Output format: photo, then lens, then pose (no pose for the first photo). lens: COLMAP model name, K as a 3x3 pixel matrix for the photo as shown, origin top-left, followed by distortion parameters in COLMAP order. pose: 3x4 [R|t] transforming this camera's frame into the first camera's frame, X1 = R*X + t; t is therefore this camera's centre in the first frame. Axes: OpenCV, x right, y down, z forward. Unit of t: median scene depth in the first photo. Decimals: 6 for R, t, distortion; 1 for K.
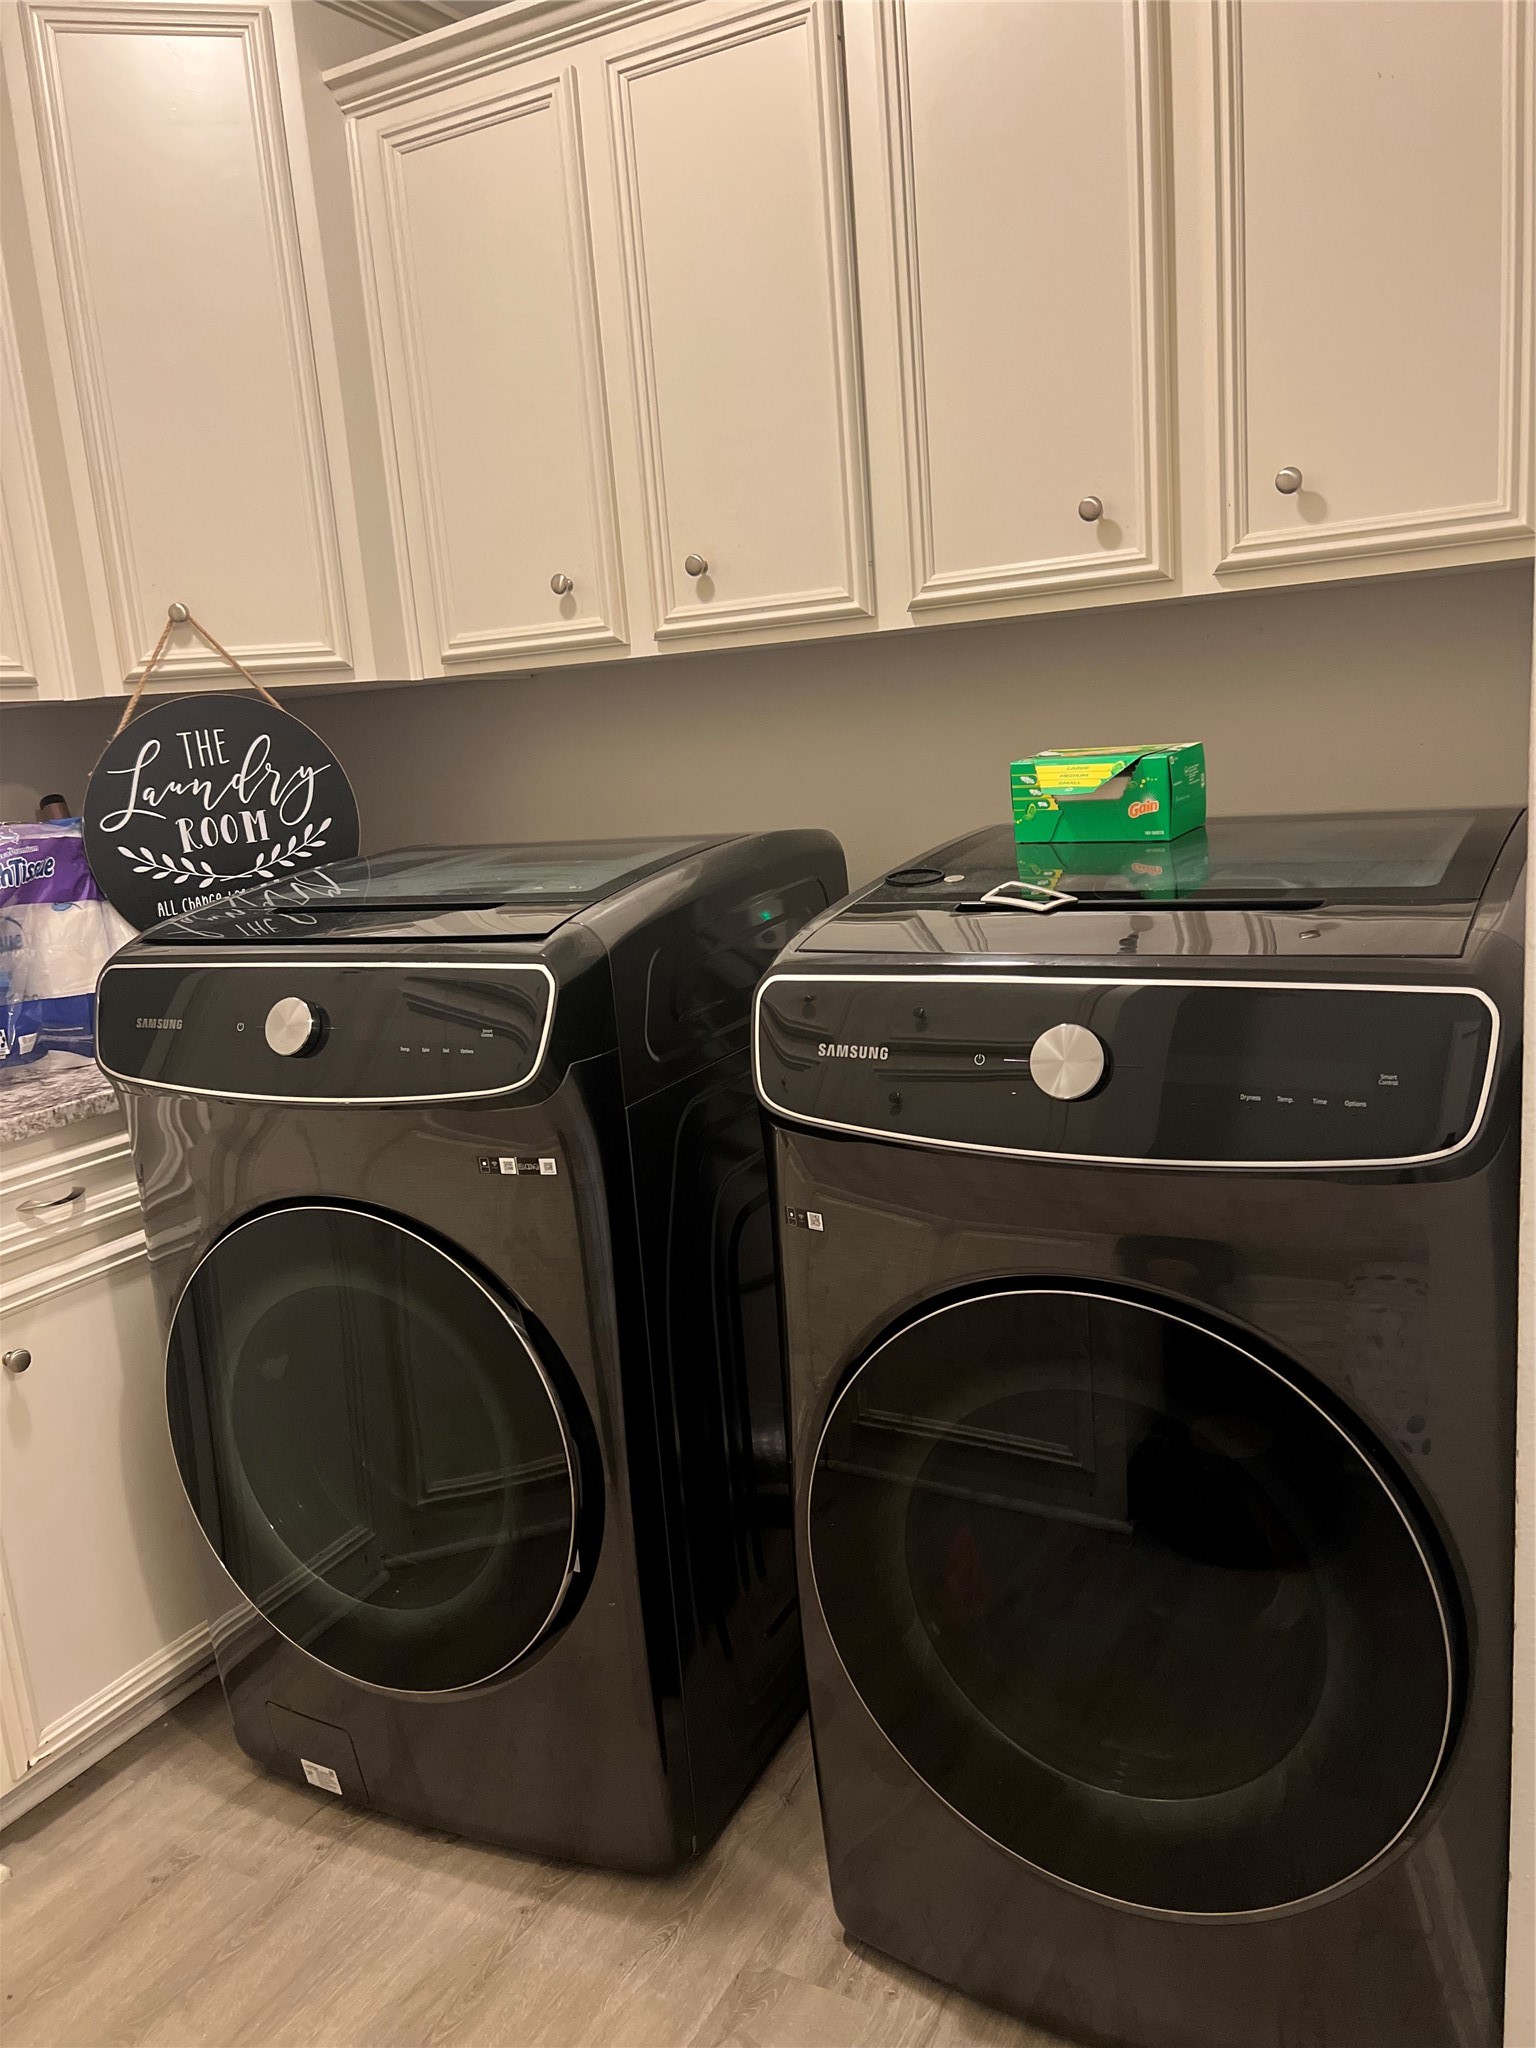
lens RADIAL K [[1507.7, 0, 768.0], [0, 1507.7, 1024.0], [0, 0, 1]] dist [0.075360, -0.096524]
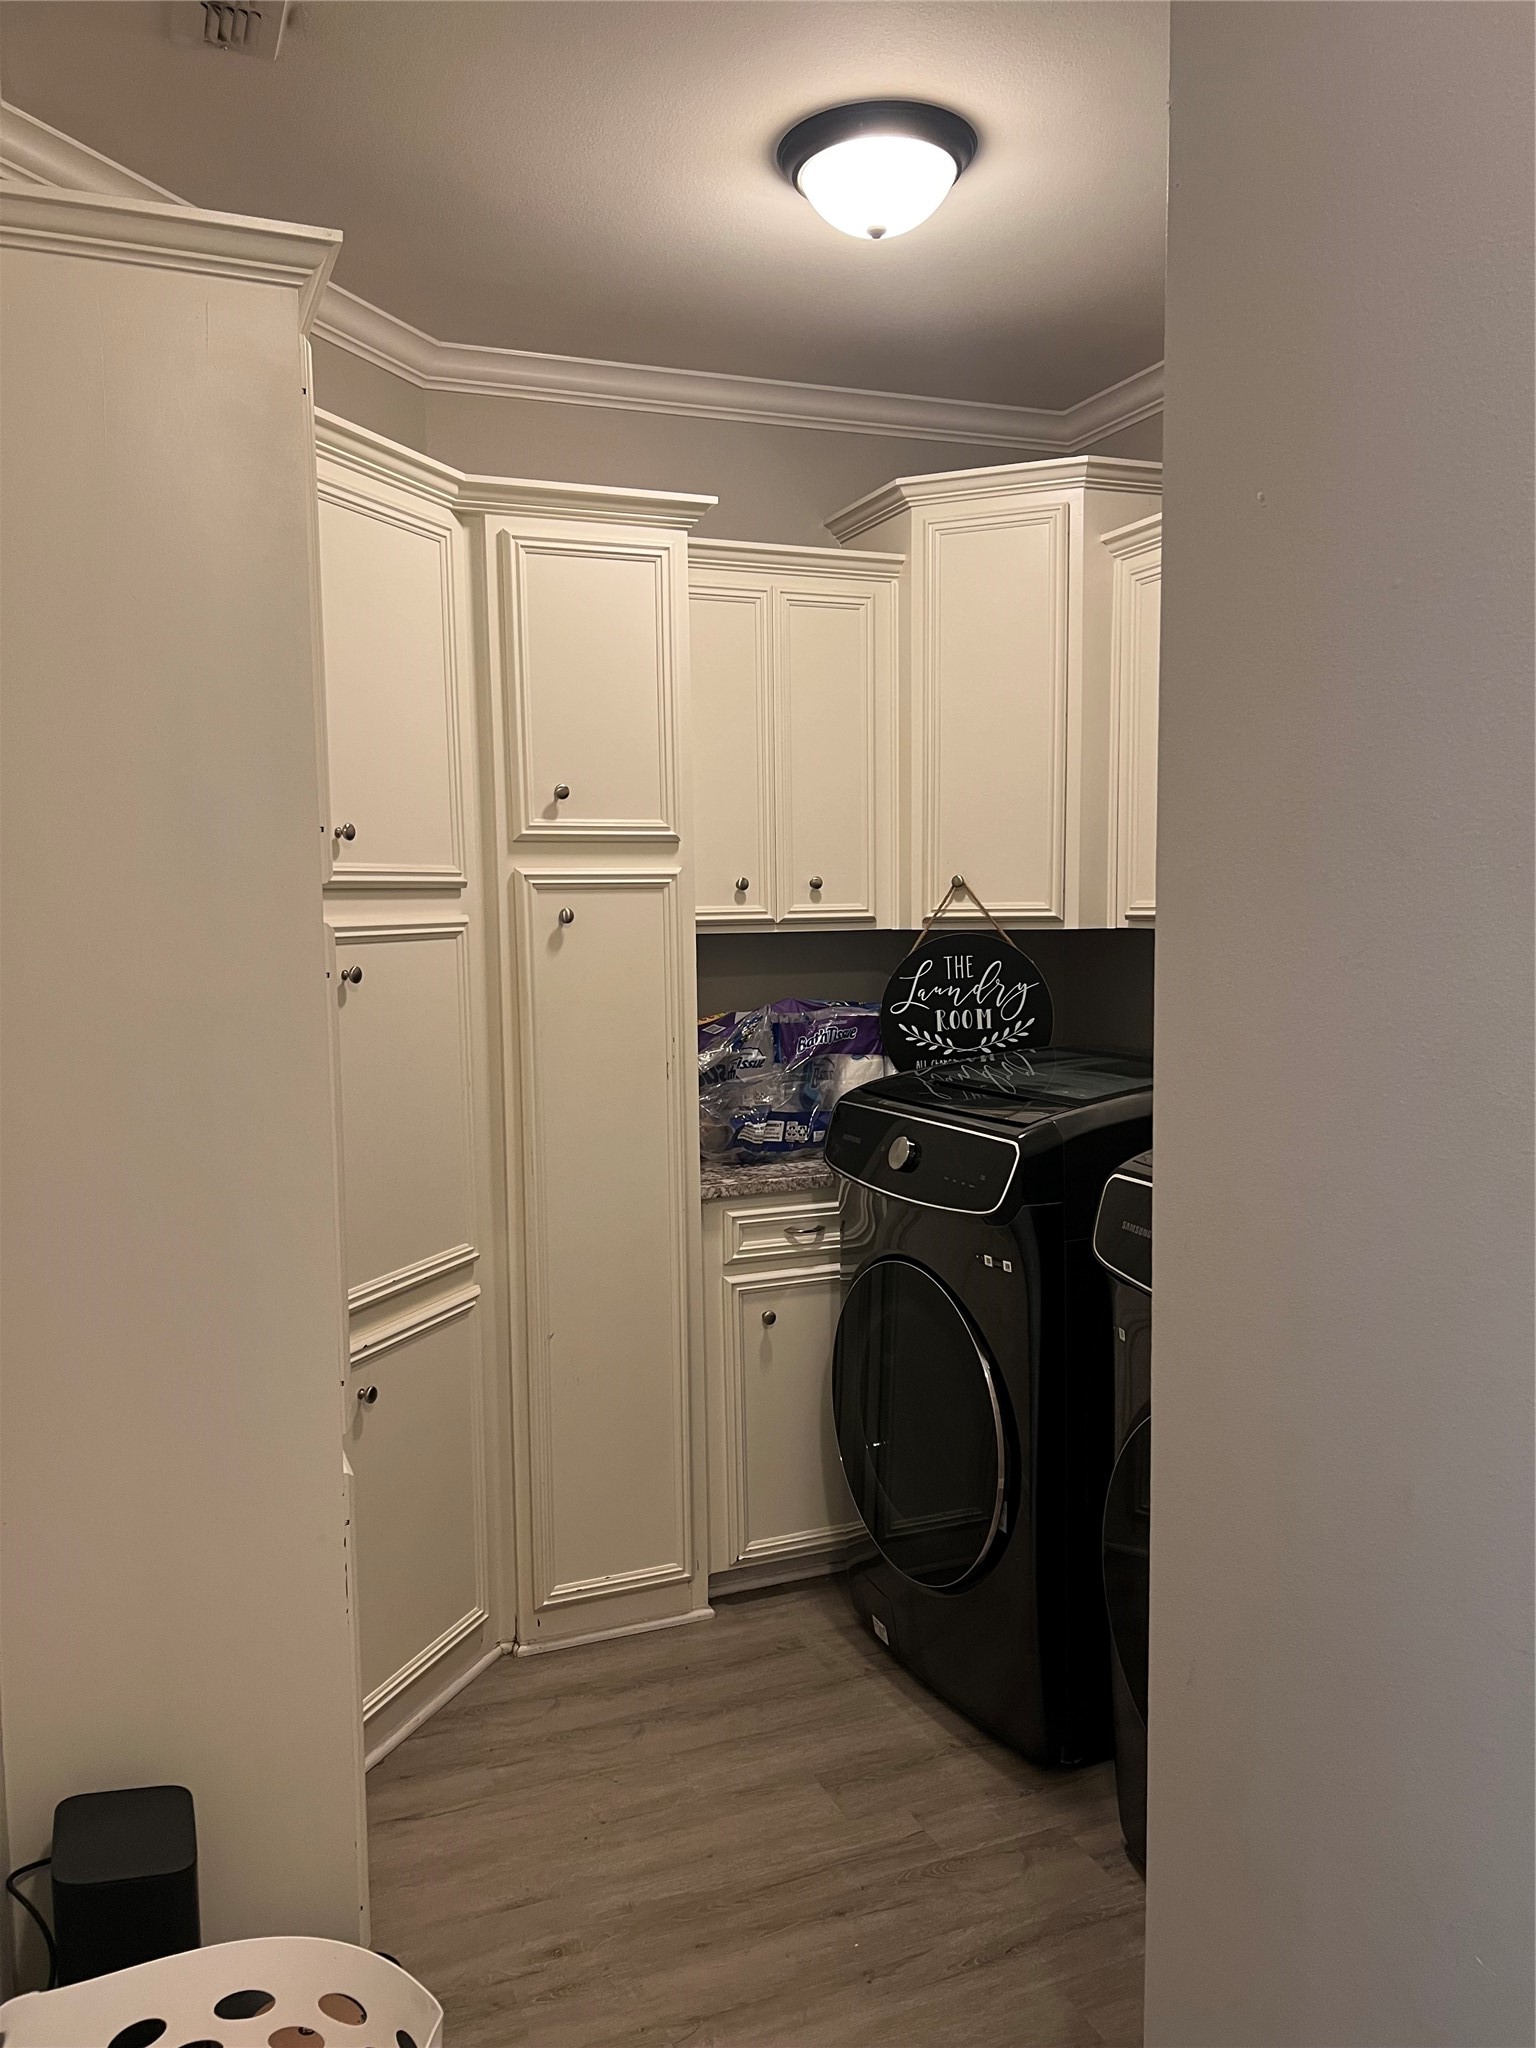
lens RADIAL K [[1507.7, 0, 768.0], [0, 1507.7, 1024.0], [0, 0, 1]] dist [0.075360, -0.096524]
pose [[0.781352, 0.121036, -0.612241, 0.429885], [-0.169707, 0.985253, -0.021806, -0.057729], [0.600573, 0.120940, 0.790371, -0.327591]]
